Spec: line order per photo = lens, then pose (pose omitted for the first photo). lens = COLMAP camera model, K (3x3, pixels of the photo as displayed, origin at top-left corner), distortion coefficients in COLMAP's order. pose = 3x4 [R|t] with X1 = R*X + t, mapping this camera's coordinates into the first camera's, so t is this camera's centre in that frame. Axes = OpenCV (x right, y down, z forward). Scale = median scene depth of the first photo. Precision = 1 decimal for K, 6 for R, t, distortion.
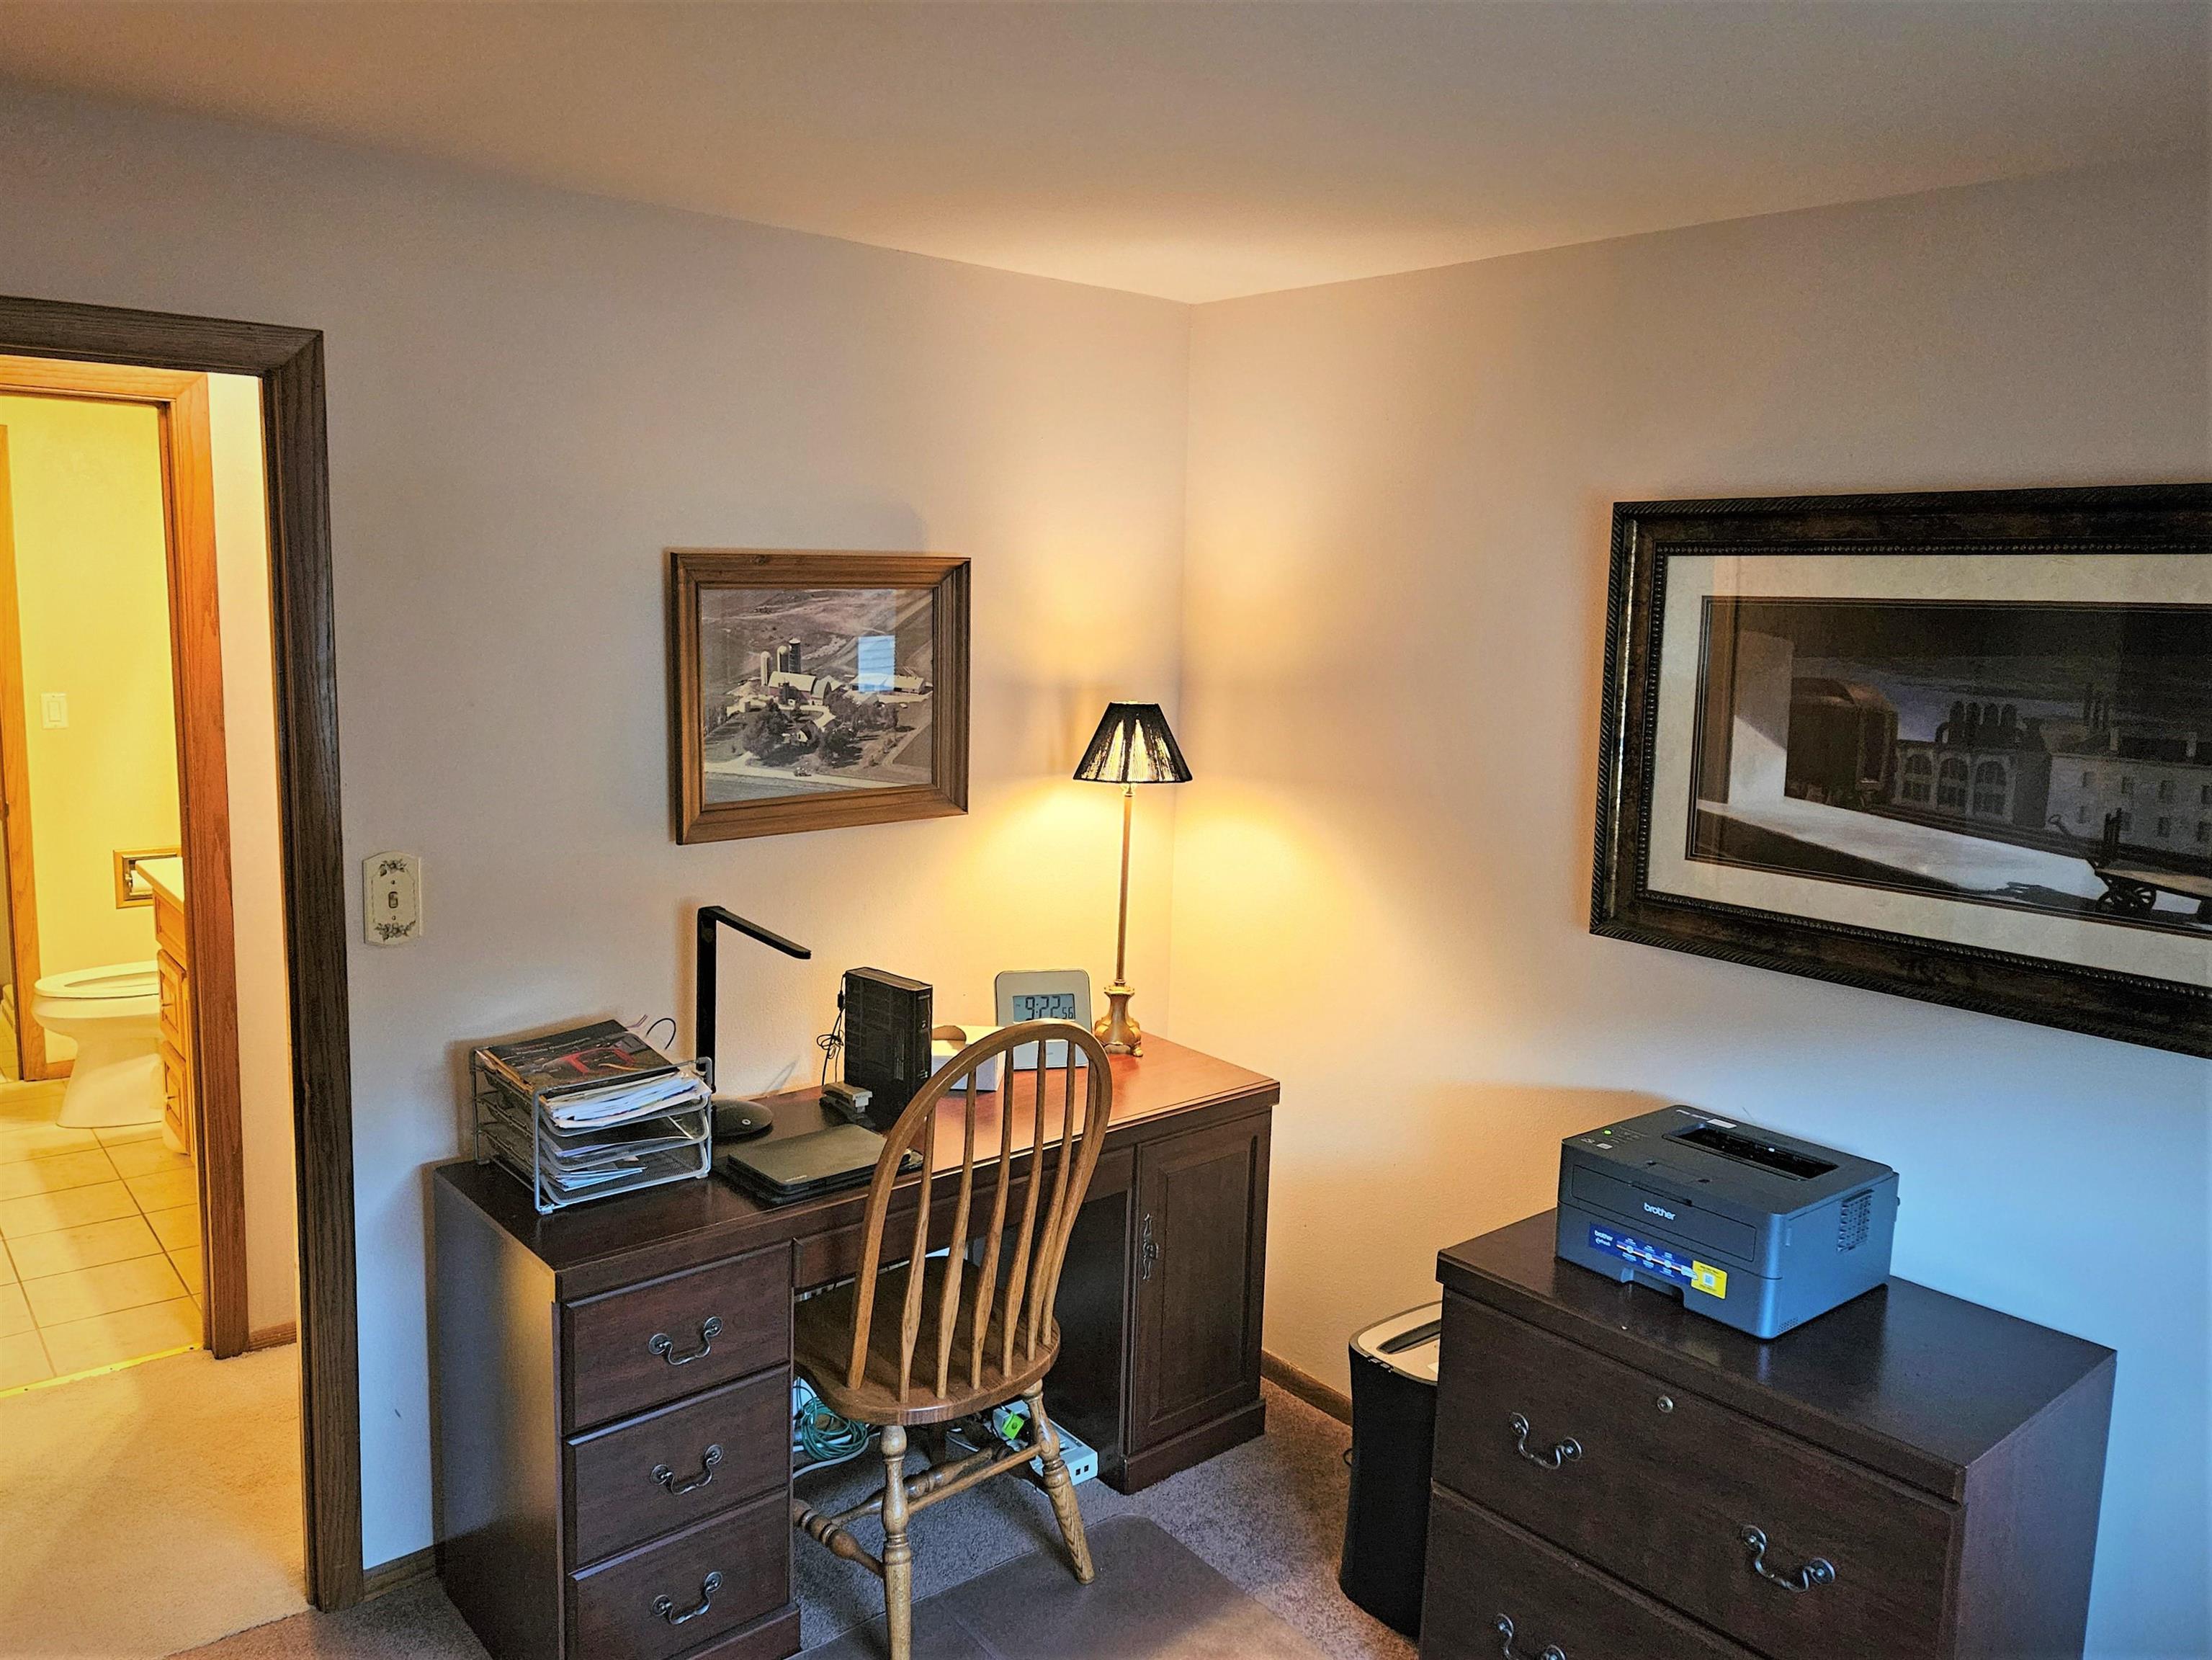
lens RADIAL K [[1529.7, 0, 1122.6], [0, 1529.7, 824.9], [0, 0, 1]] dist [0.083700, -0.073862]
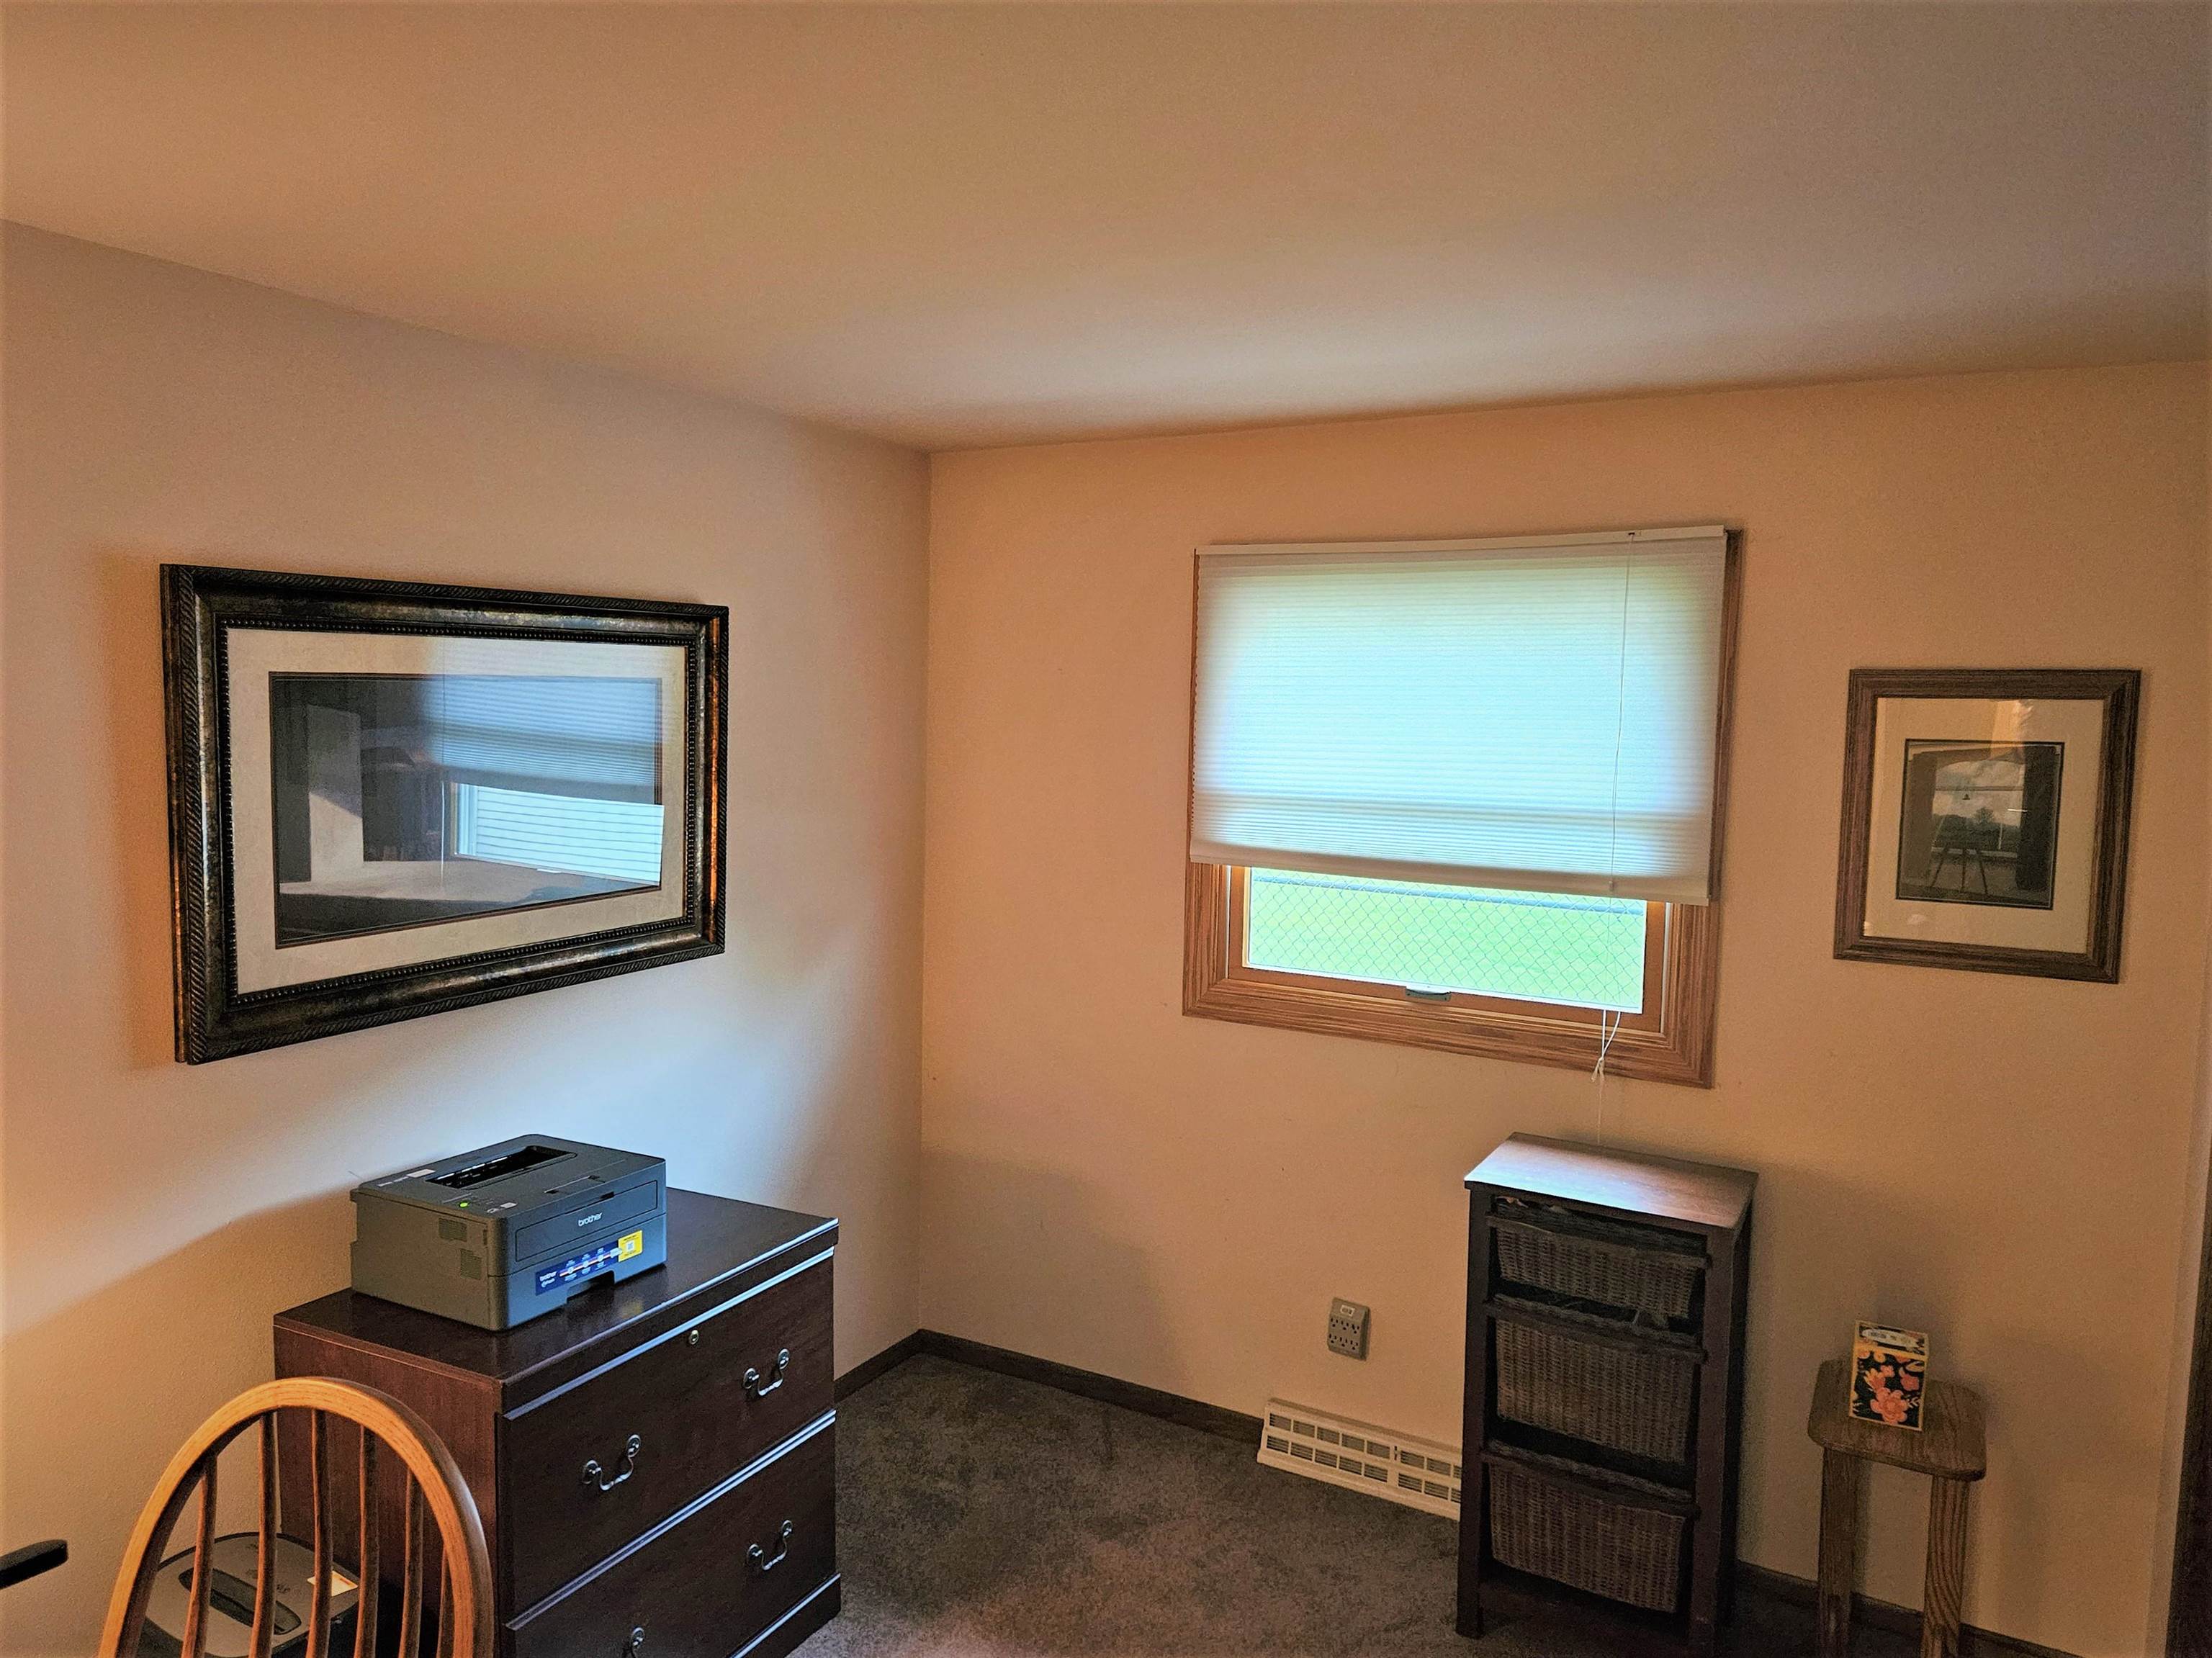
lens RADIAL K [[1483.8, 0, 1085.3], [0, 1483.8, 832.0], [0, 0, 1]] dist [0.081311, -0.066510]
pose [[-0.333922, -0.119197, 0.935034, -0.663703], [0.116532, 0.979142, 0.166436, -0.145532], [-0.935370, 0.164538, -0.313067, 0.827253]]
